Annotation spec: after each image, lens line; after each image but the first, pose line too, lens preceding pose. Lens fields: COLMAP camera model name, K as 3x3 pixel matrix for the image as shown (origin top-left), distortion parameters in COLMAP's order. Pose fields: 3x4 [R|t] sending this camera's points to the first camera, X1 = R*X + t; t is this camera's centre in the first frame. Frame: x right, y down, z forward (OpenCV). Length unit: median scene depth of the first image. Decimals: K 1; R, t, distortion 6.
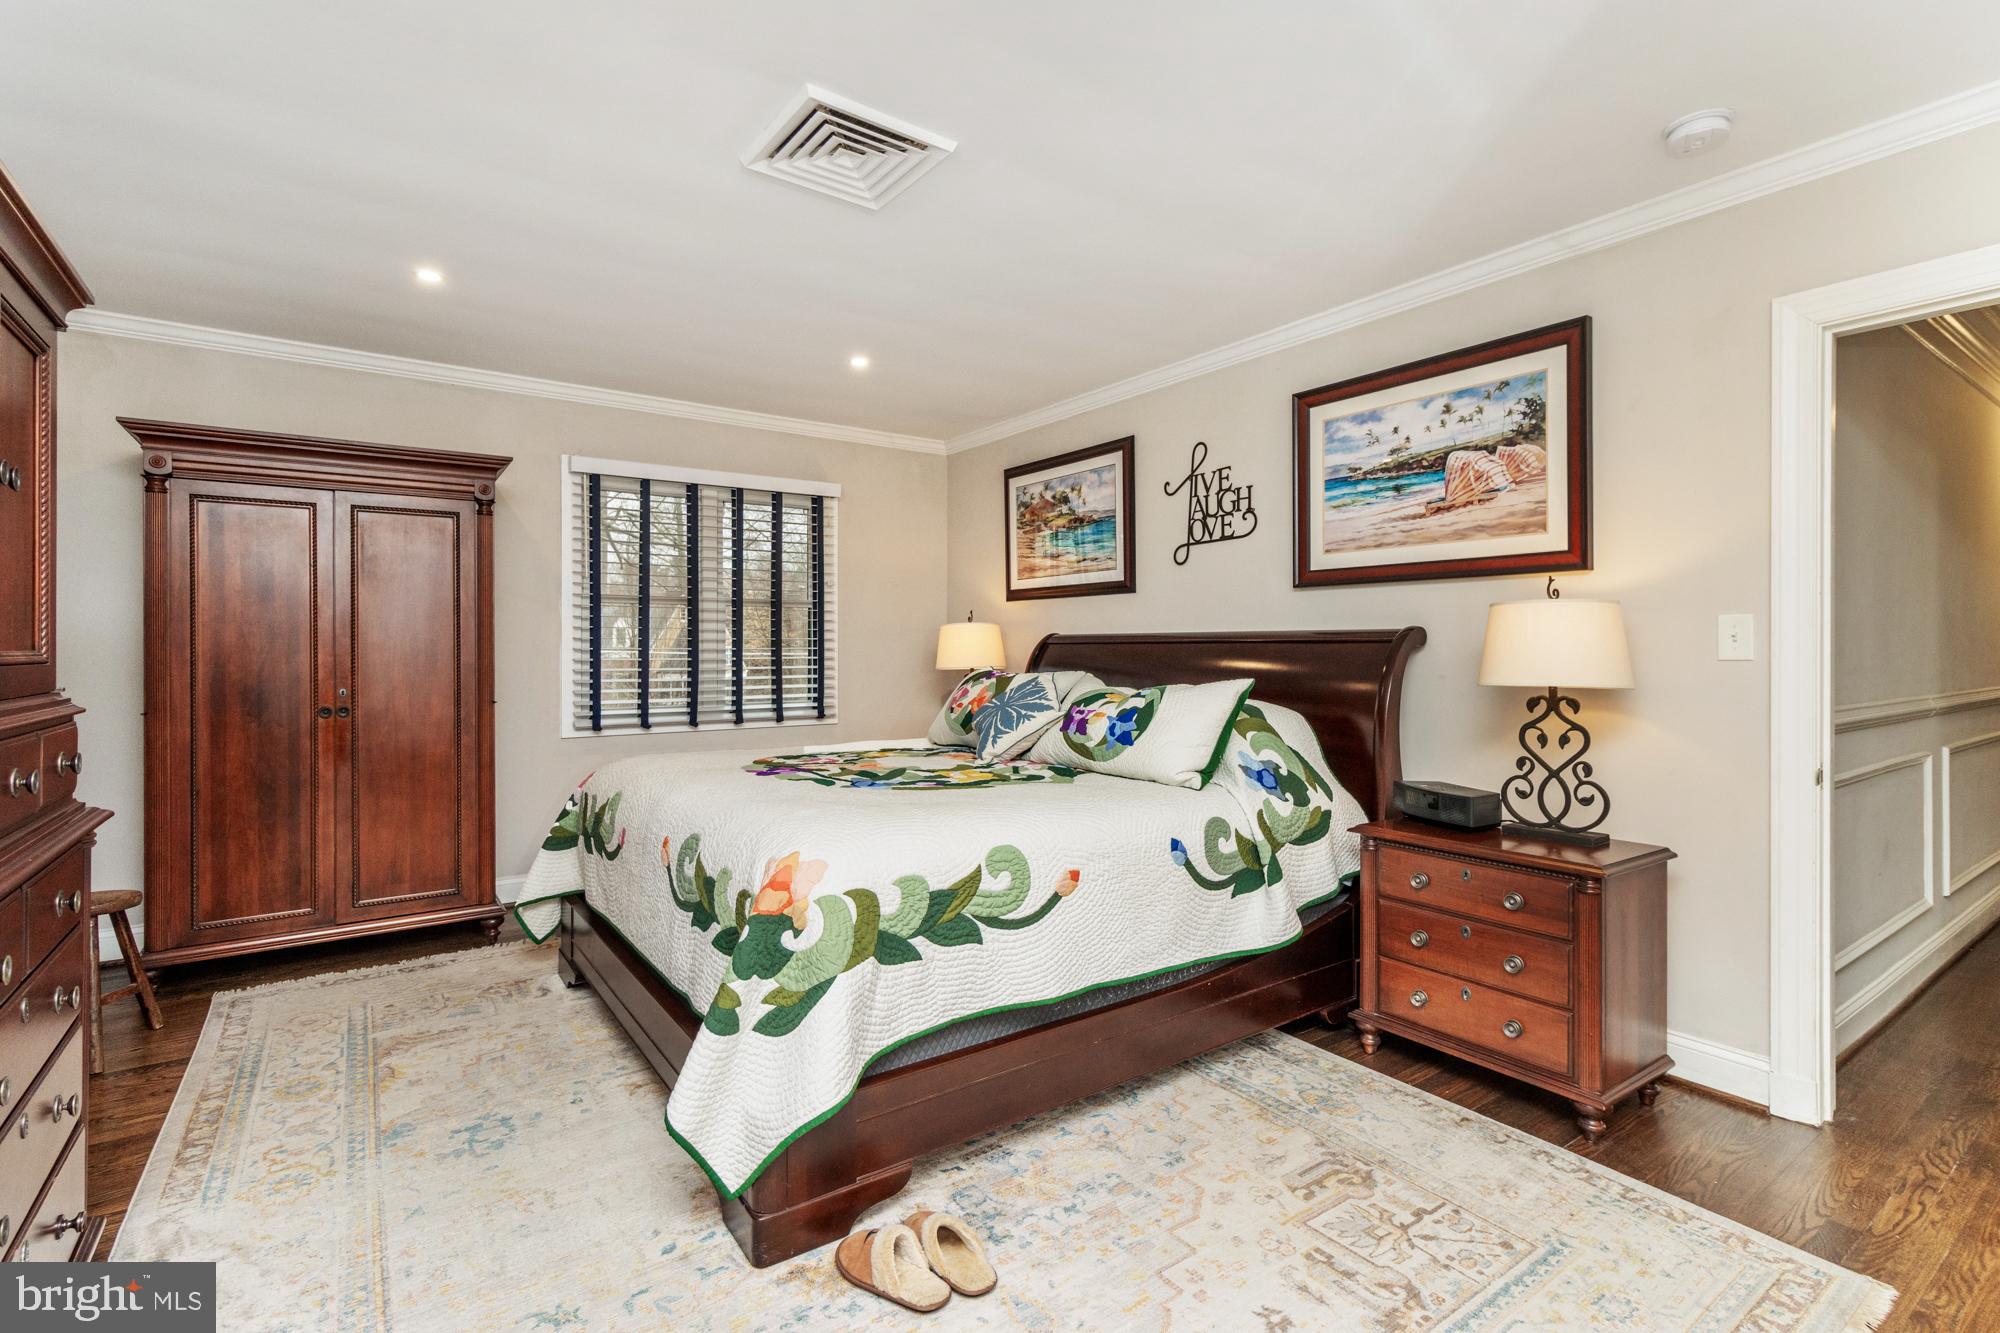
lens RADIAL K [[930.8, 0, 1012.9], [0, 930.8, 651.4], [0, 0, 1]] dist [-0.002369, 0.000004]
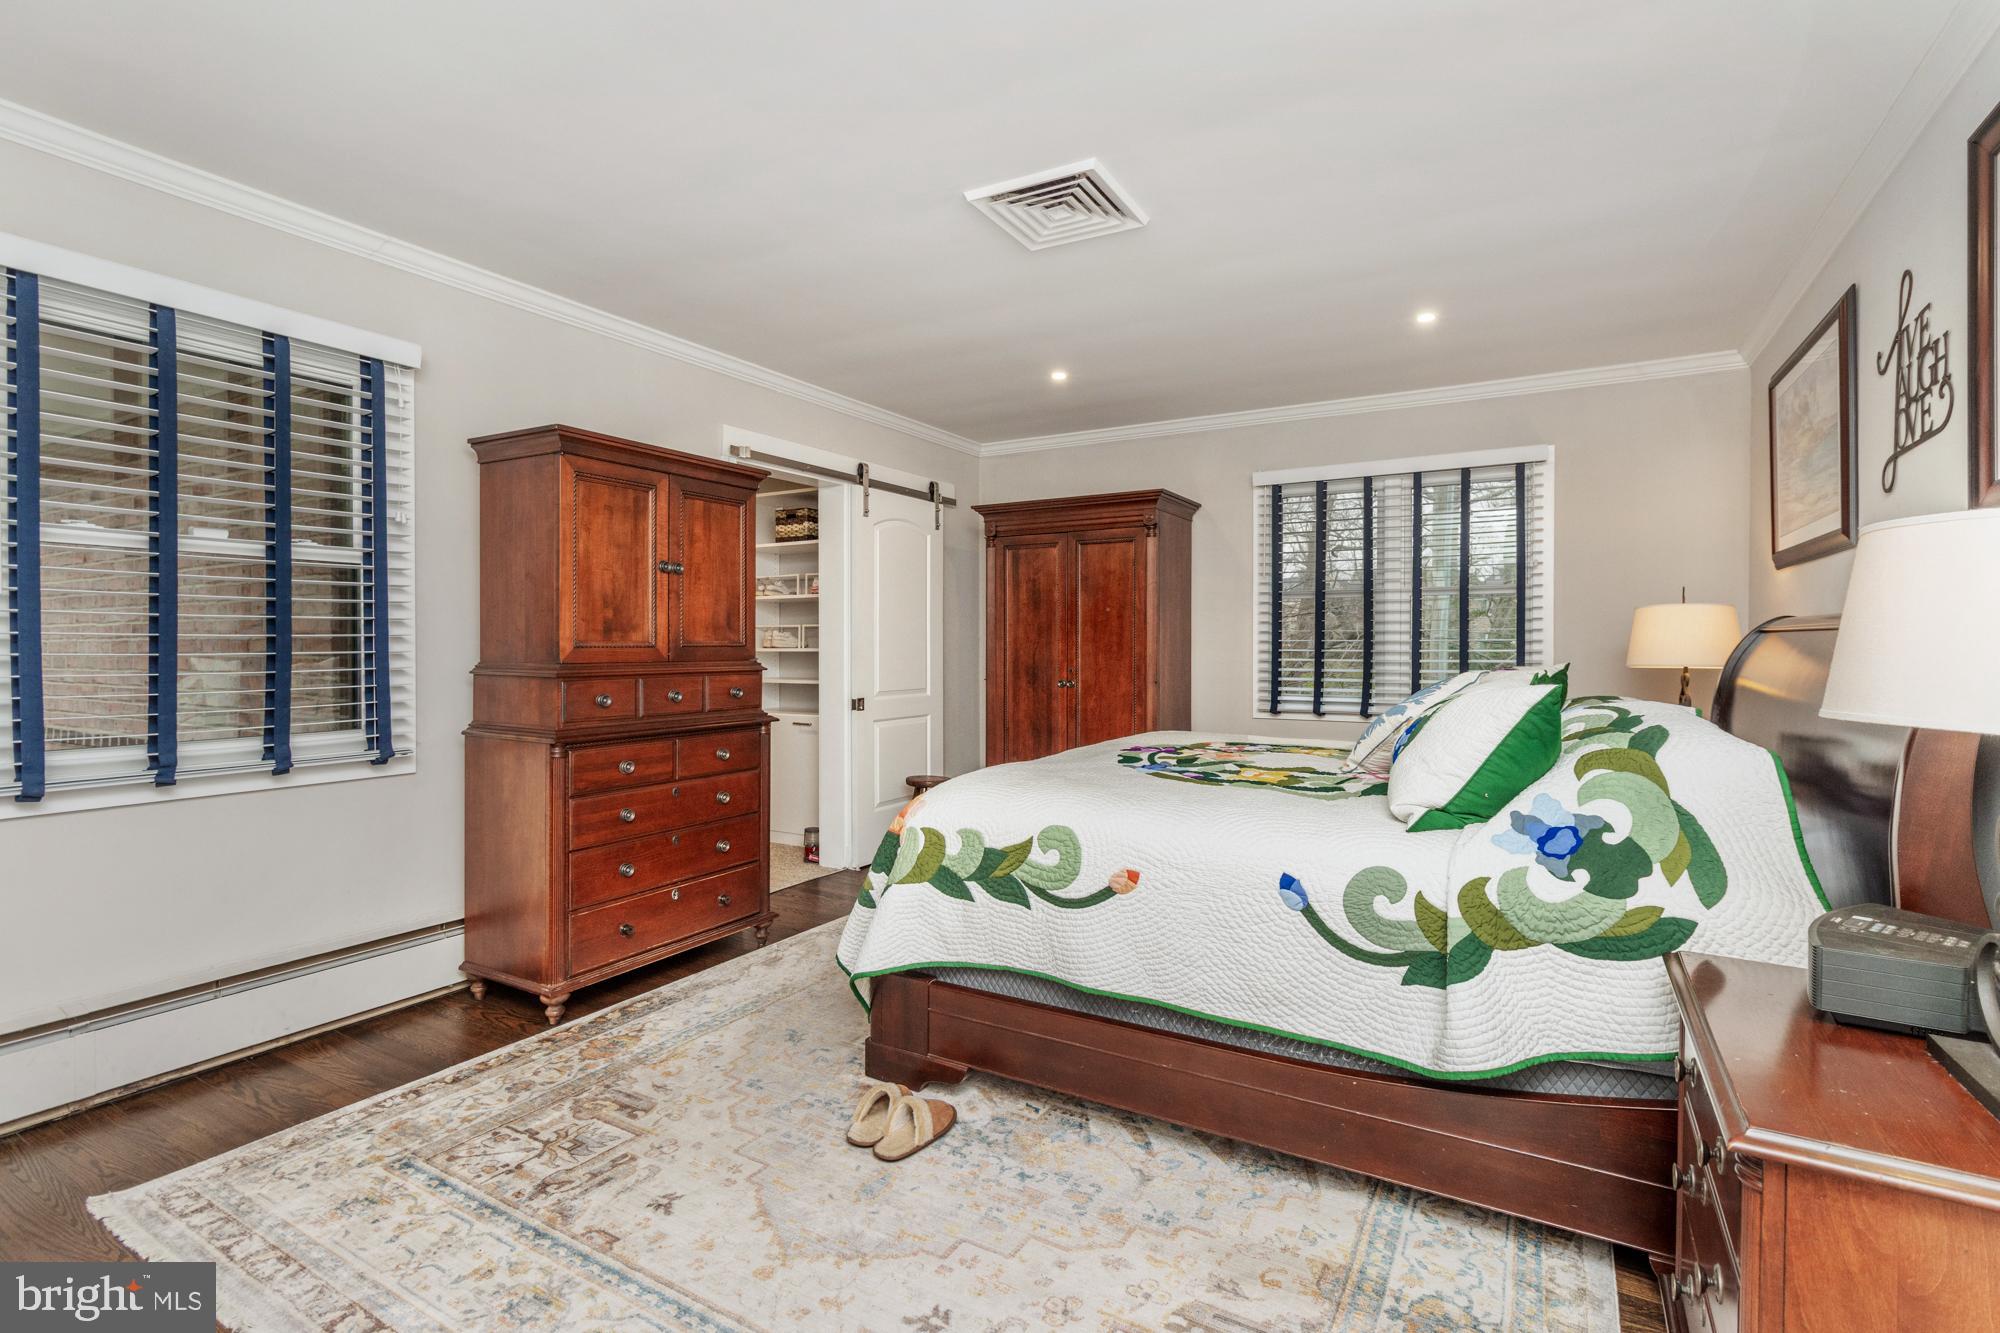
lens RADIAL K [[930.8, 0, 1012.9], [0, 930.8, 651.4], [0, 0, 1]] dist [-0.002369, 0.000004]
pose [[0.409464, 0.009000, -0.912282, 0.597816], [-0.002750, 0.999959, 0.008631, 0.001705], [0.912322, -0.001026, 0.409472, 0.336204]]
